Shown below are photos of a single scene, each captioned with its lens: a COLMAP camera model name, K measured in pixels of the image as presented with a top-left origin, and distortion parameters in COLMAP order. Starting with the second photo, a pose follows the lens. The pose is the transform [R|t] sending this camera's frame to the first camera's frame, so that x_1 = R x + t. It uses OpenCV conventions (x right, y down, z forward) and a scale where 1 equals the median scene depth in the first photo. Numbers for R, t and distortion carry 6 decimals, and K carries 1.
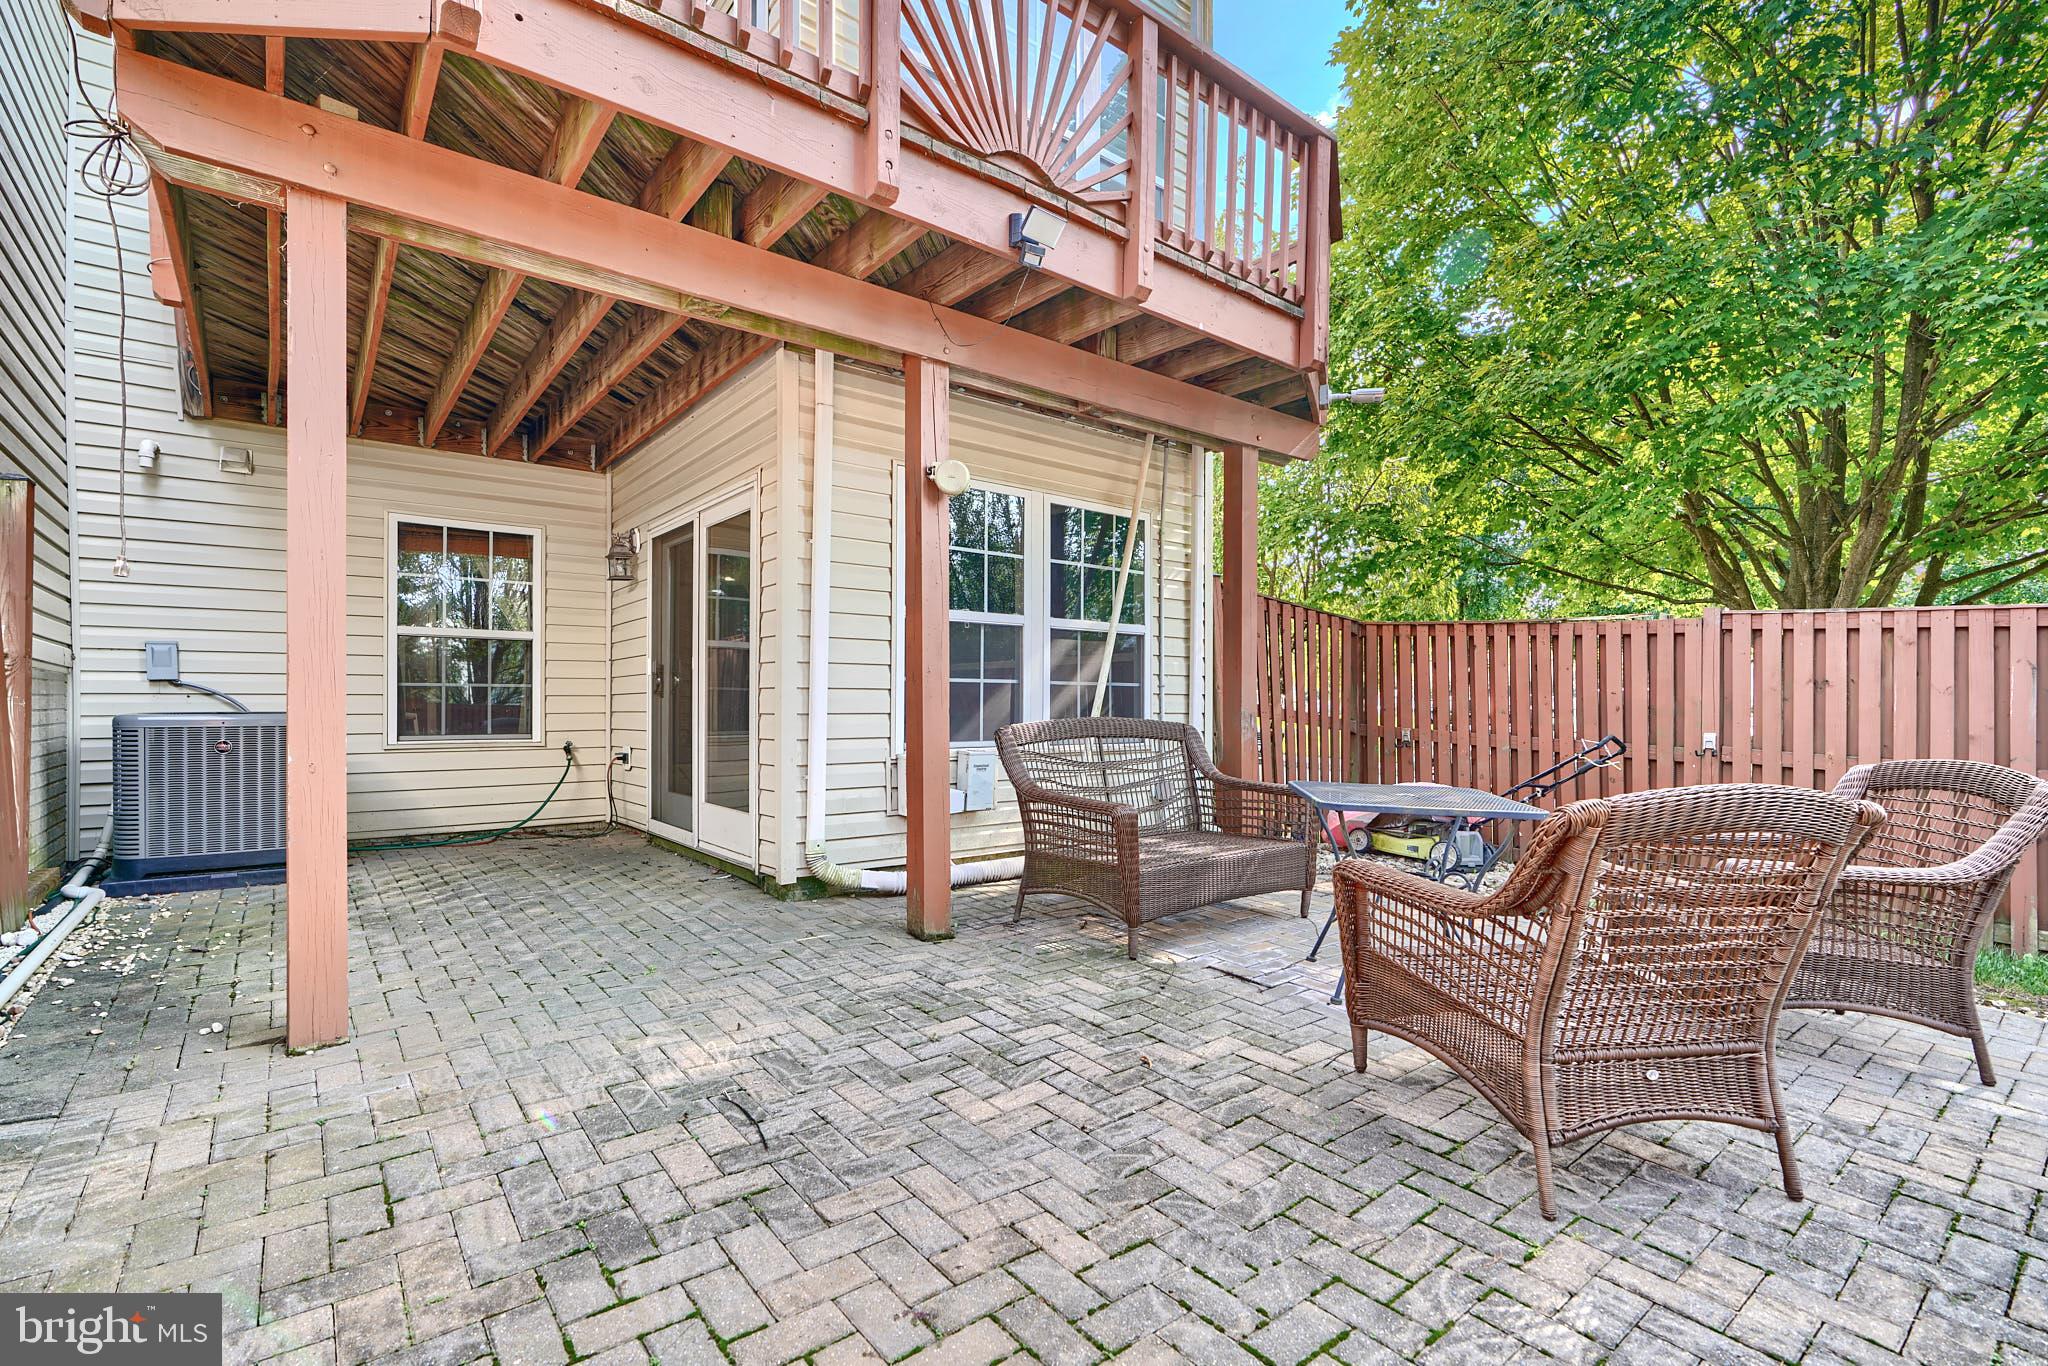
lens RADIAL K [[935.8, 0, 1020.9], [0, 935.8, 705.4], [0, 0, 1]] dist [-0.002061, 0.001213]
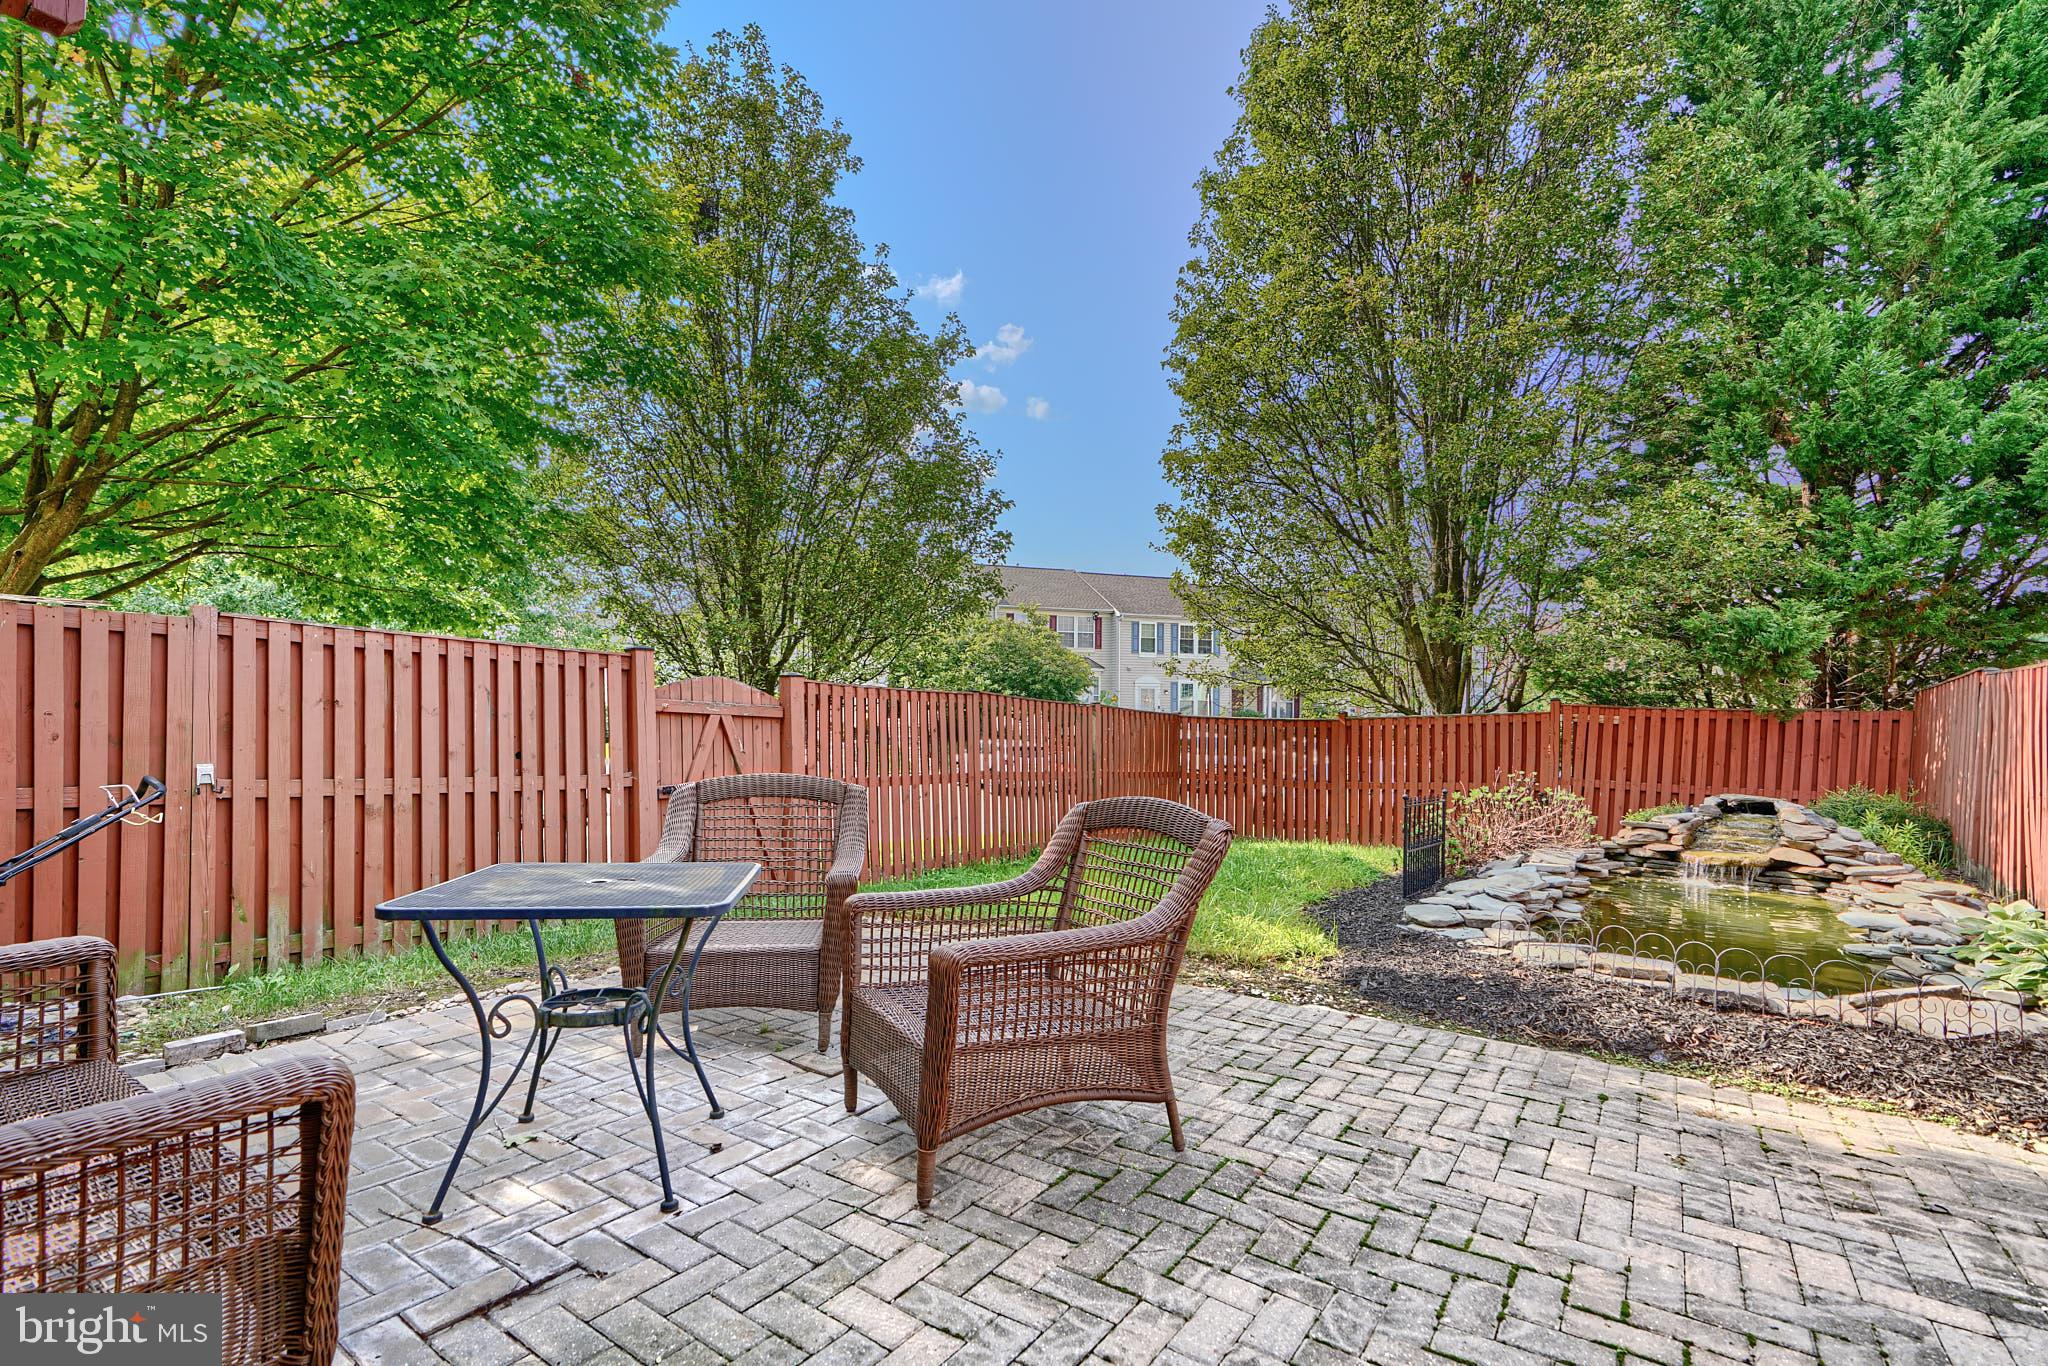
lens RADIAL K [[929.9, 0, 1021.9], [0, 929.9, 692.8], [0, 0, 1]] dist [-0.005740, 0.001086]
pose [[-0.285099, 0.012315, 0.958419, -0.432906], [-0.005409, 0.999881, -0.014456, -0.044967], [-0.958483, -0.009305, -0.284999, 1.121222]]
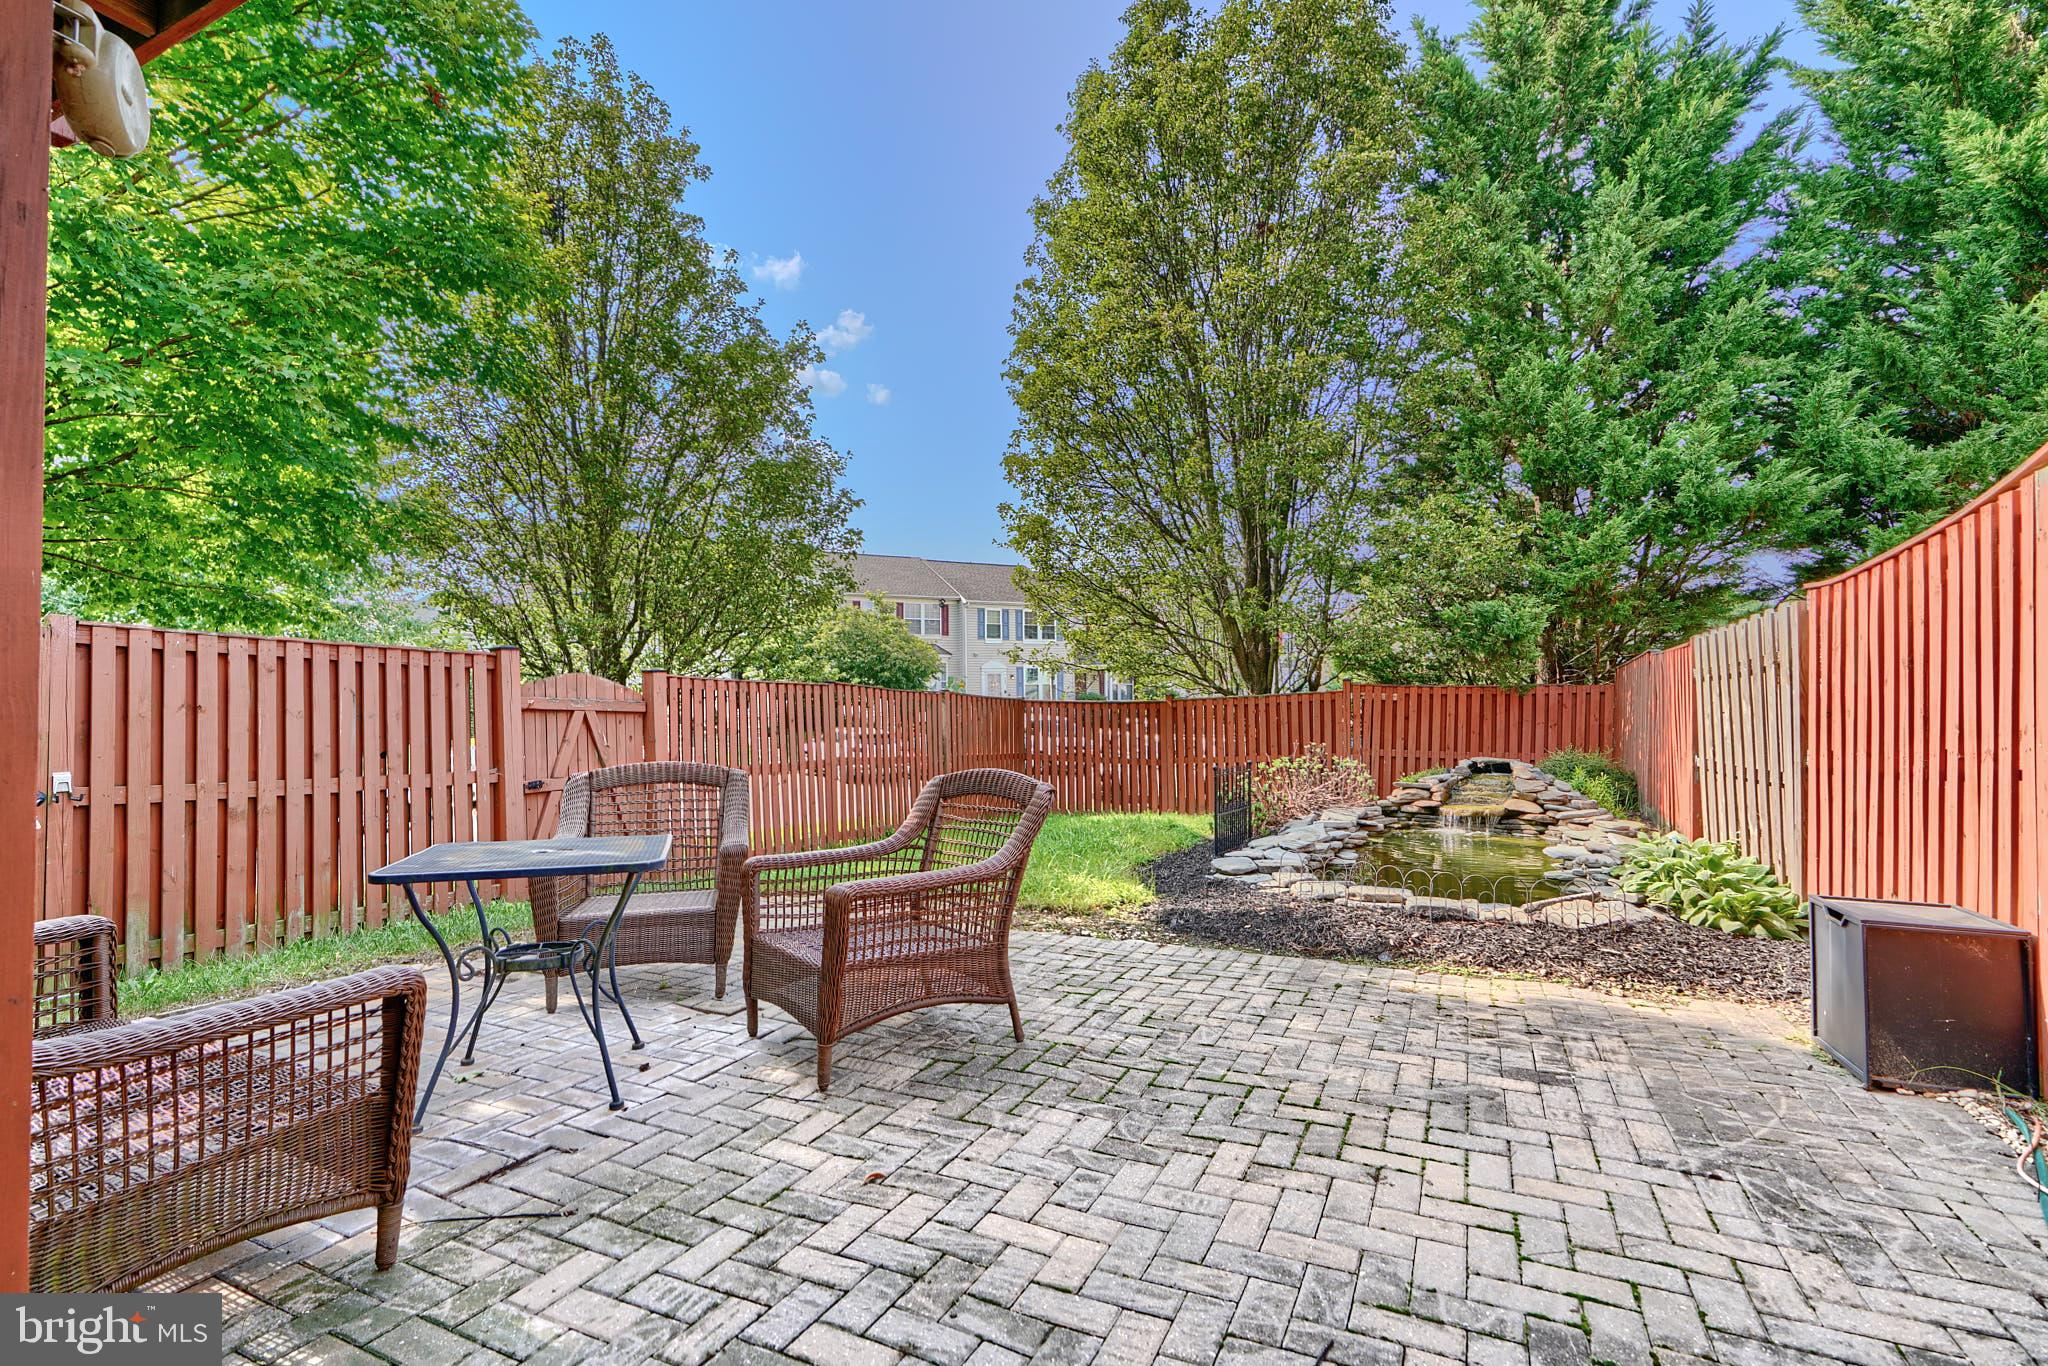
lens RADIAL K [[937.8, 0, 1027.5], [0, 937.8, 645.9], [0, 0, 1]] dist [-0.002807, 0.000159]
pose [[-0.442236, 0.050126, 0.895497, -0.689393], [0.015161, 0.998712, -0.048416, -0.051825], [-0.896771, -0.007835, -0.442426, 1.229226]]
